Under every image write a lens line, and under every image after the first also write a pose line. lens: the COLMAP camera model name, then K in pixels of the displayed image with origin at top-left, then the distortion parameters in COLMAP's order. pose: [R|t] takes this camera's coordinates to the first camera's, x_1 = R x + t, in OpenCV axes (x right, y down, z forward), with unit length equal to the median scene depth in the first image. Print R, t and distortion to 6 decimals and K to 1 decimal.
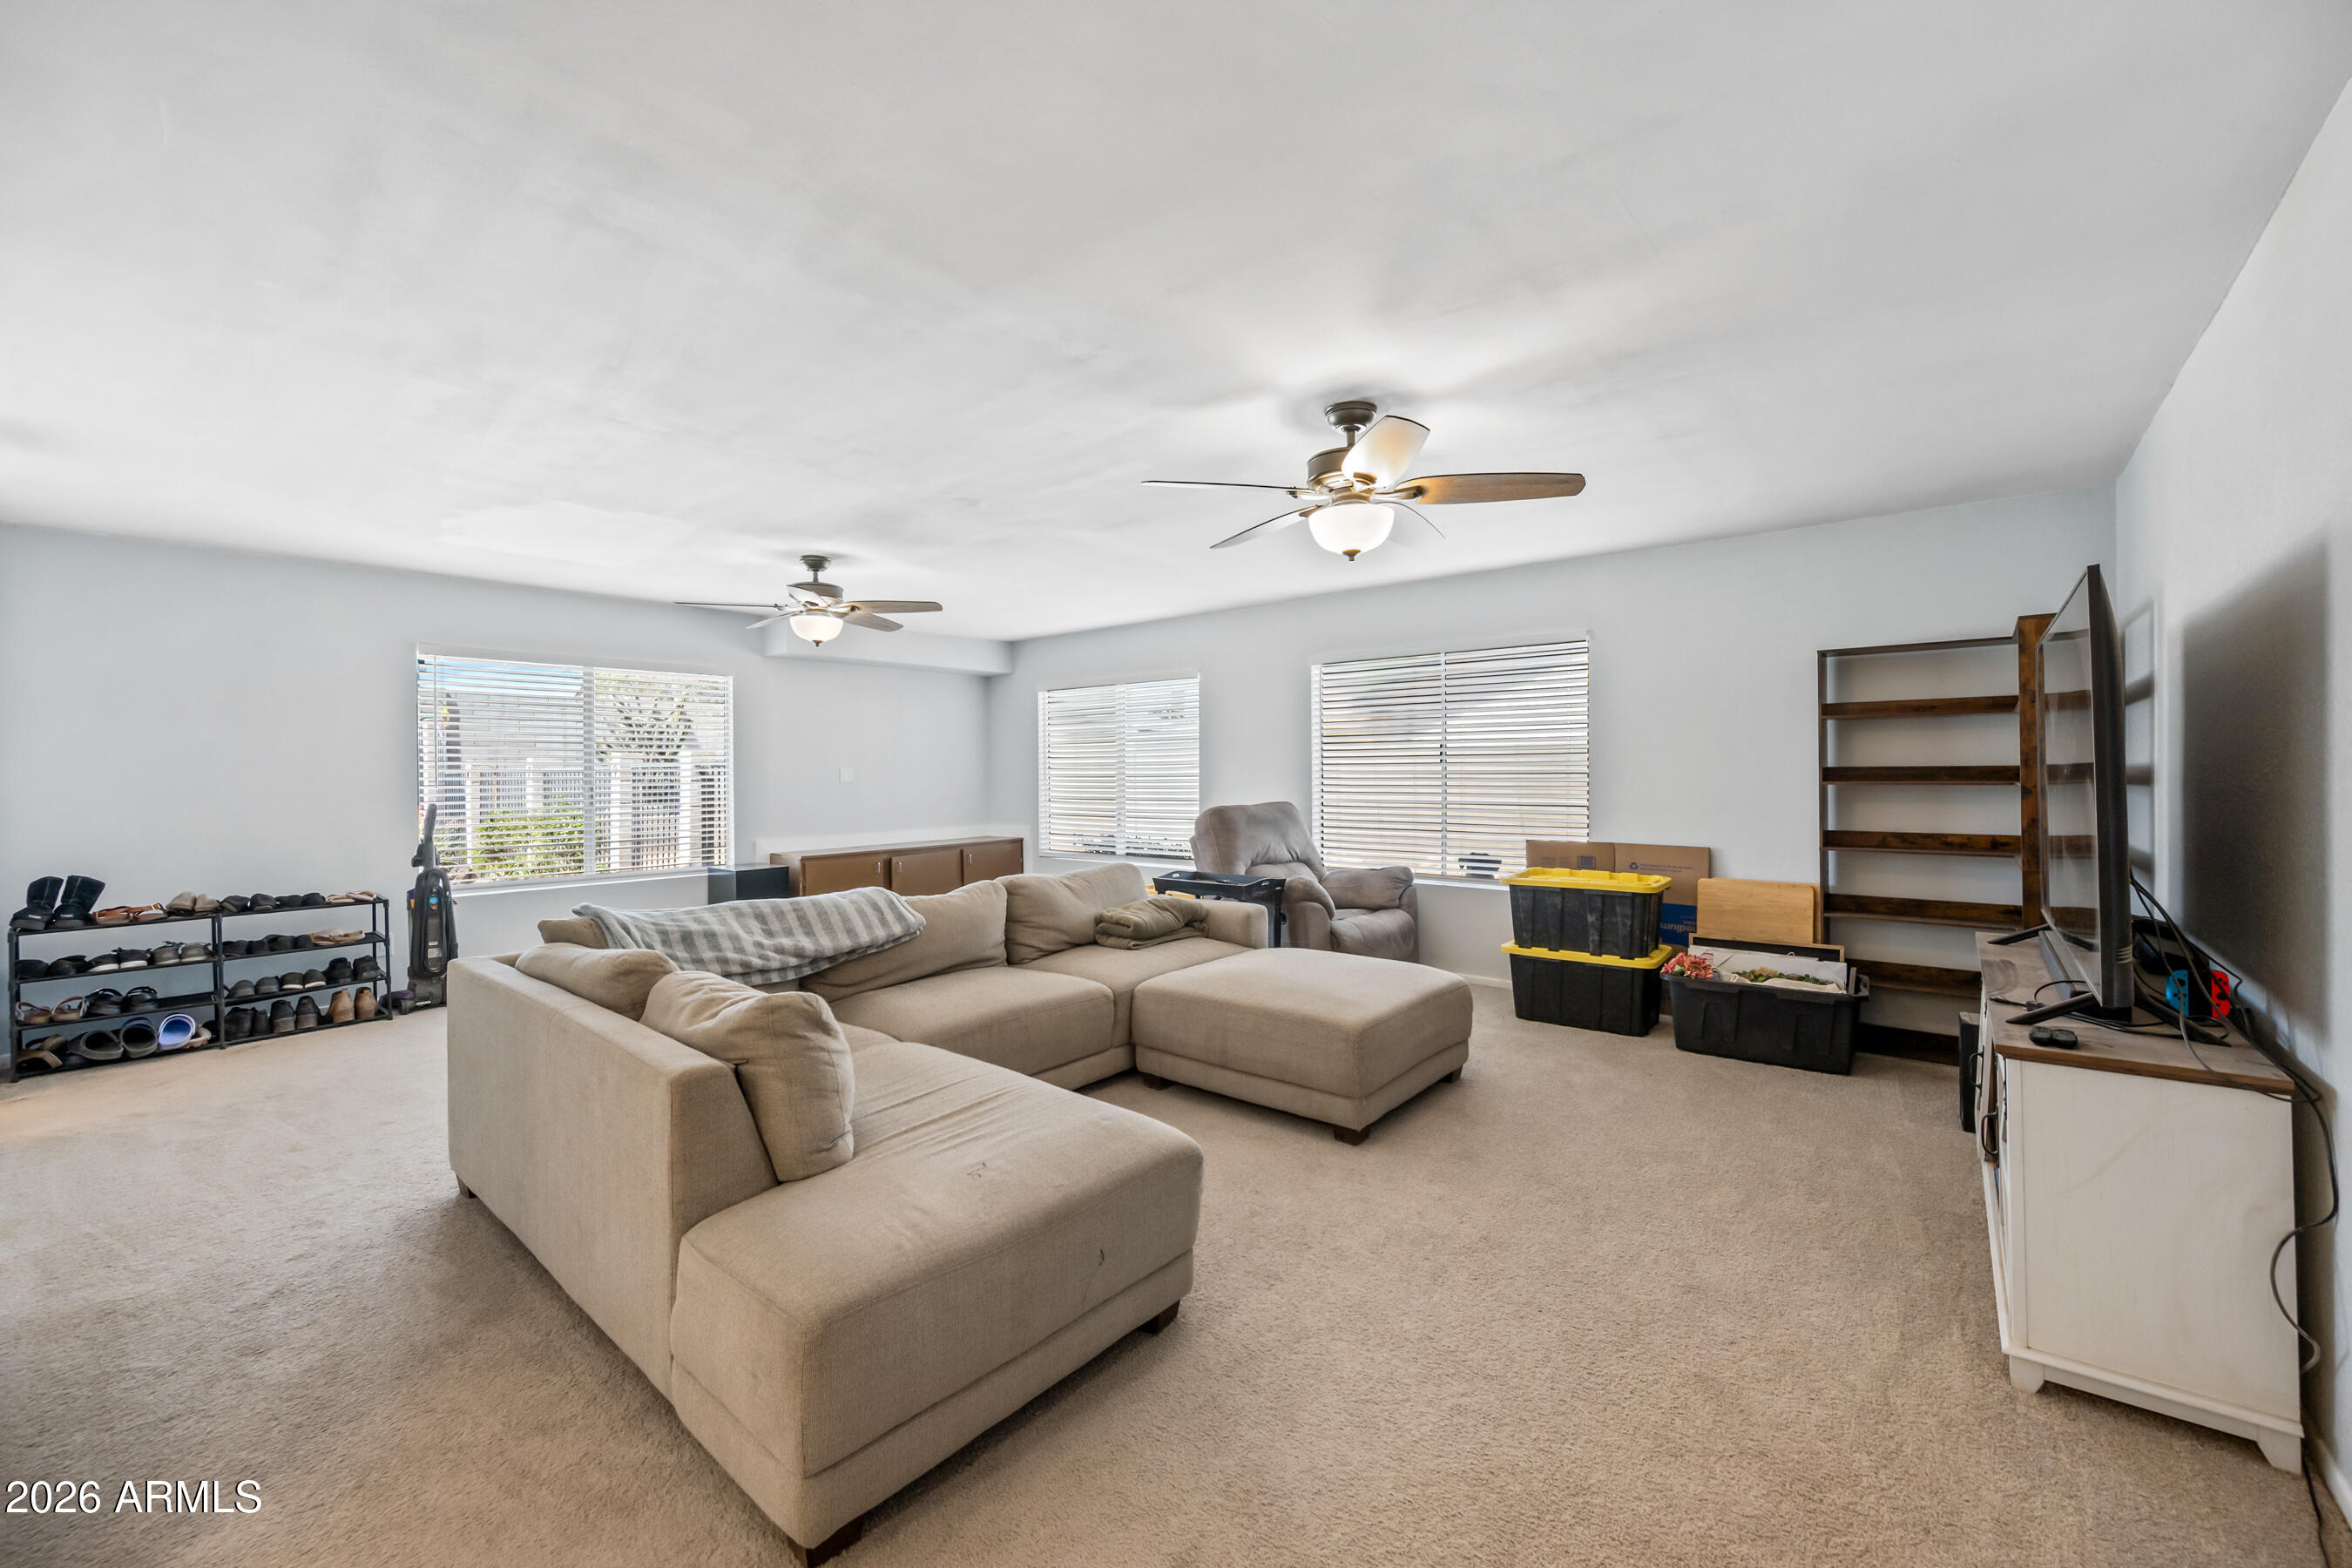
lens RADIAL K [[933.5, 0, 1175.9], [0, 933.5, 768.9], [0, 0, 1]] dist [-0.016997, 0.005250]
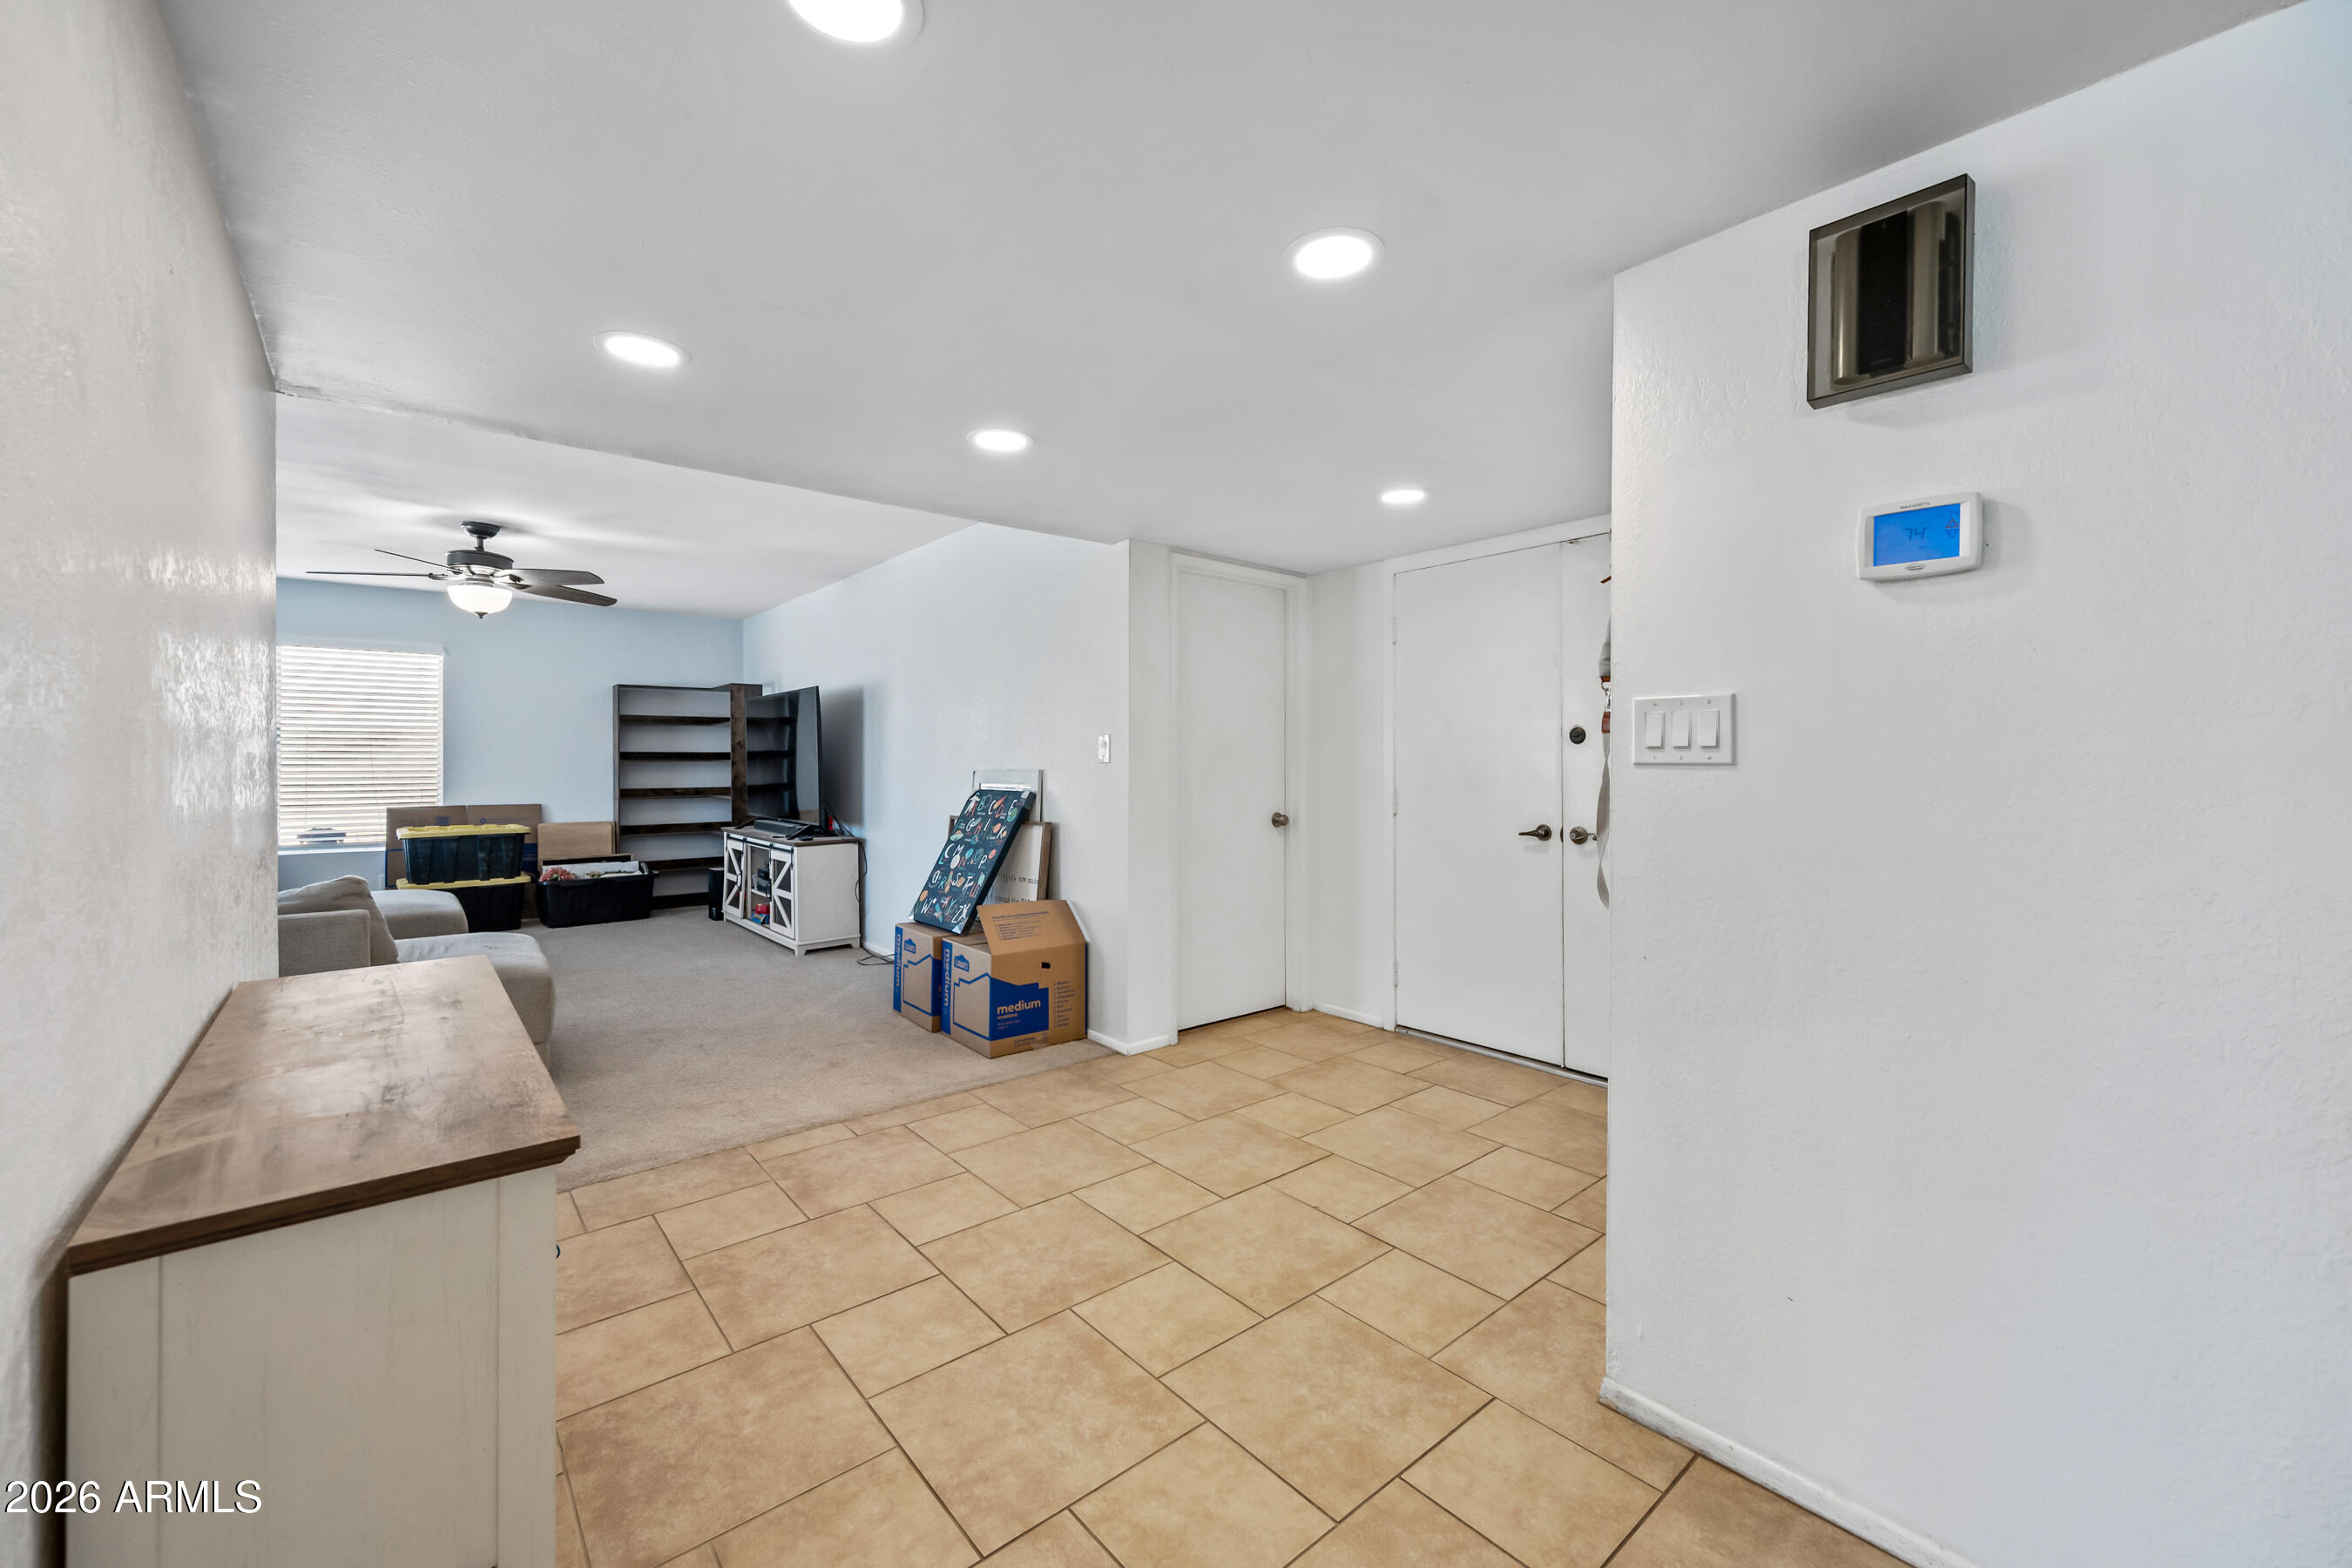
lens RADIAL K [[940.3, 0, 1177.1], [0, 940.3, 757.2], [0, 0, 1]] dist [-0.000225, 0.000169]
pose [[0.173701, 0.009568, 0.984752, -0.853185], [-0.004027, 0.999951, -0.009005, 0.018896], [-0.984790, -0.002402, 0.173731, -0.336587]]
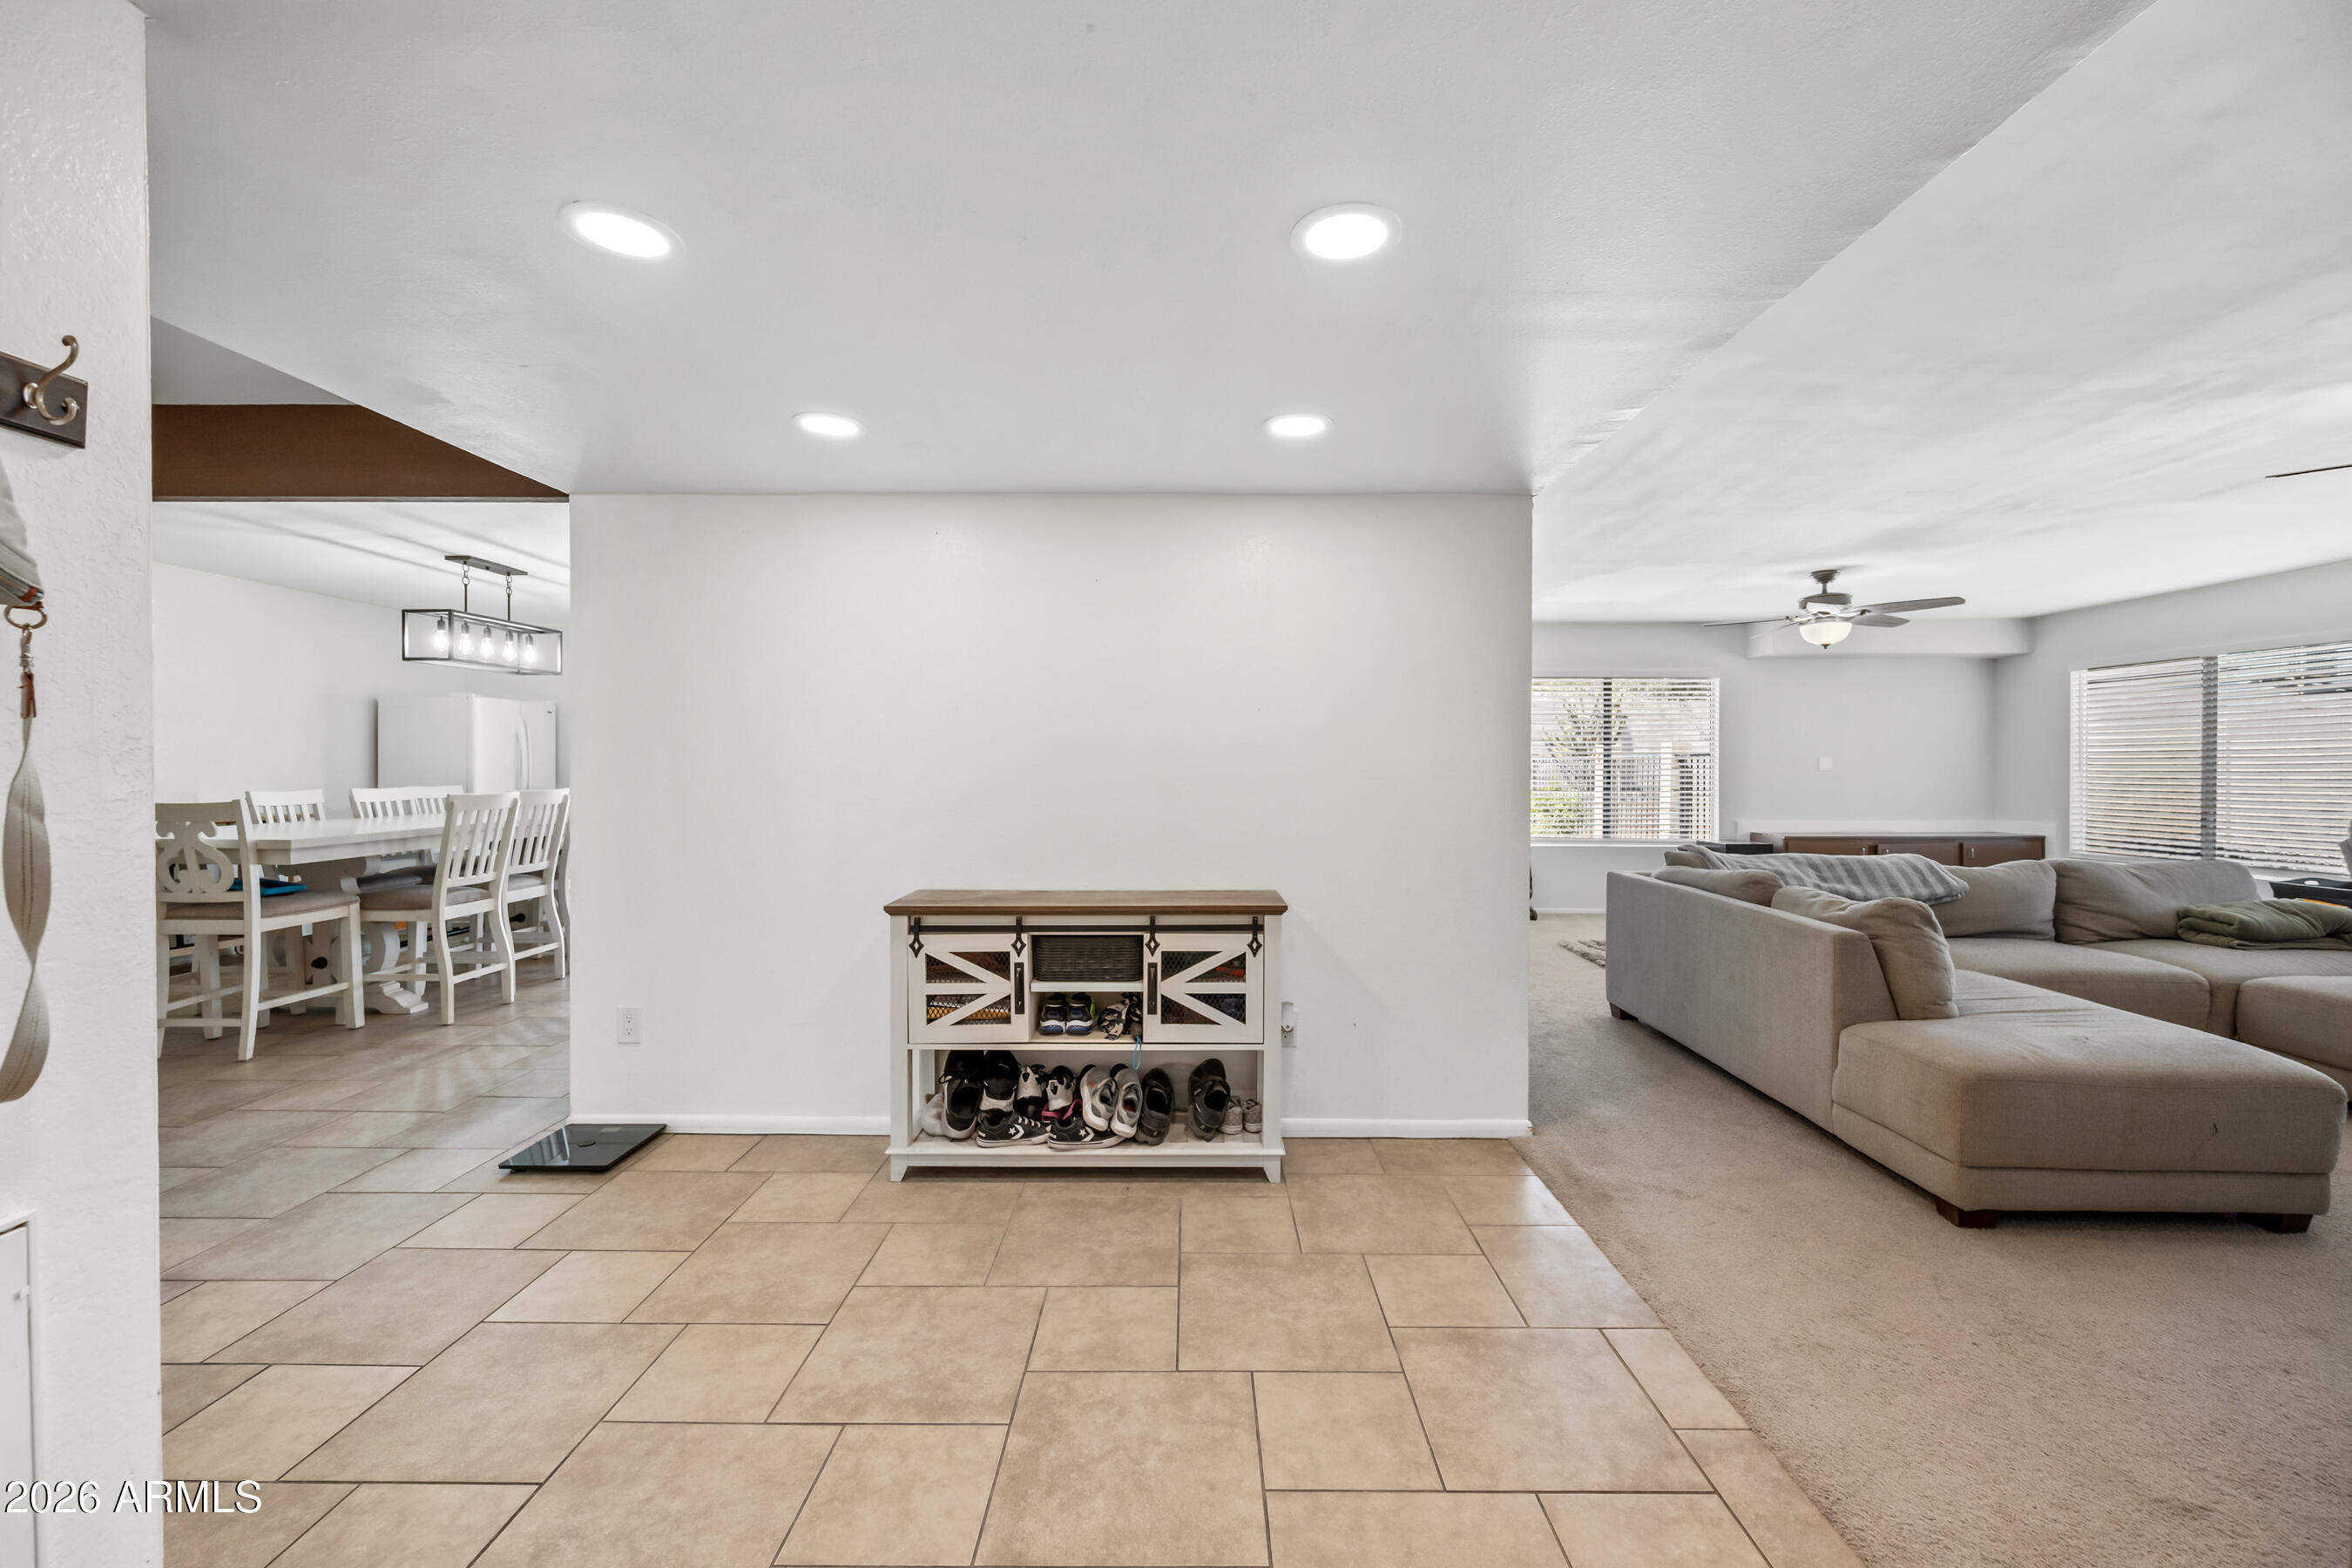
lens RADIAL K [[933.5, 0, 1175.9], [0, 933.5, 768.9], [0, 0, 1]] dist [-0.016997, 0.005250]
pose [[0.629019, 0.011127, -0.777311, -0.000130], [-0.006483, 0.999938, 0.009068, 0.012540], [0.777363, -0.000664, 0.629052, -0.395160]]
